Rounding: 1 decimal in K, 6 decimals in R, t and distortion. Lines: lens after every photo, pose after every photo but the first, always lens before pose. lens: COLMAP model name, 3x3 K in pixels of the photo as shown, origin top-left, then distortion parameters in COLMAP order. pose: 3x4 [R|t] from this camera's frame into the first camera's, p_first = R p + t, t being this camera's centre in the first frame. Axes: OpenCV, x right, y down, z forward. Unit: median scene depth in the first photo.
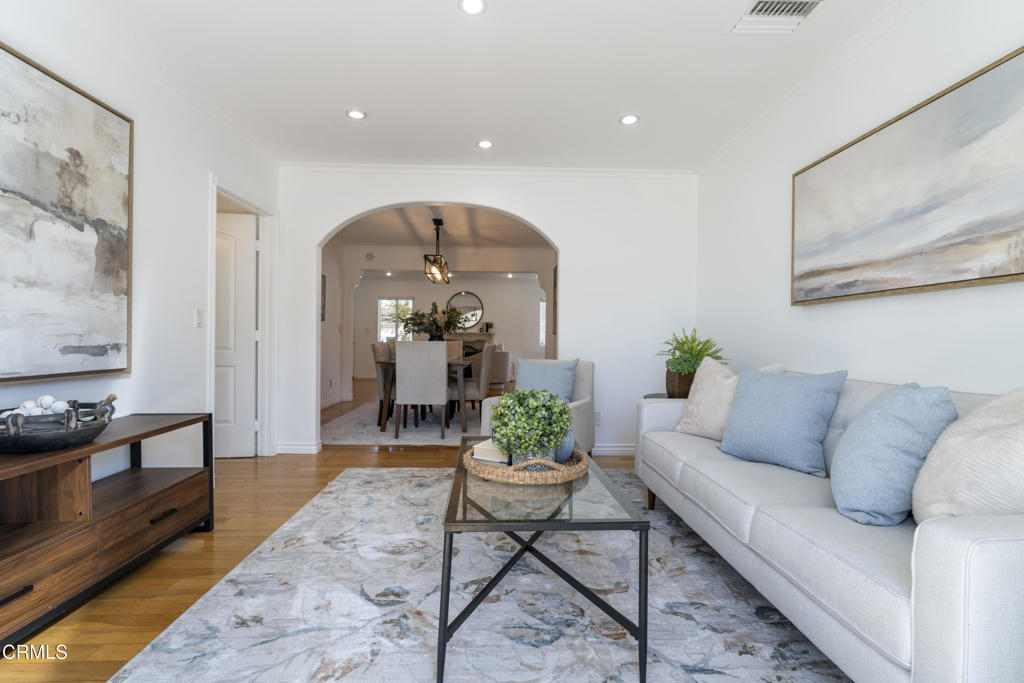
lens RADIAL K [[472.5, 0, 511.8], [0, 472.5, 340.1], [0, 0, 1]] dist [-0.004217, 0.000305]
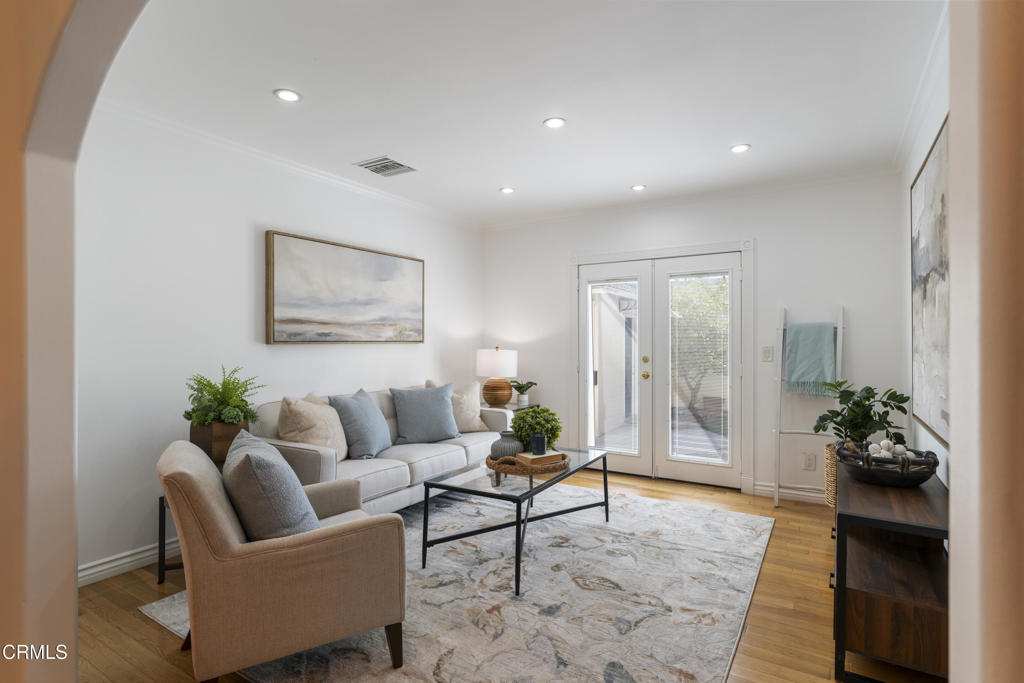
lens RADIAL K [[519.7, 0, 512.6], [0, 519.7, 344.0], [0, 0, 1]] dist [0.000413, 0.000032]
pose [[-0.822197, -0.002318, 0.569199, -0.838477], [-0.000516, 0.999994, 0.003328, -0.105100], [-0.569203, 0.002443, -0.822193, 2.315554]]
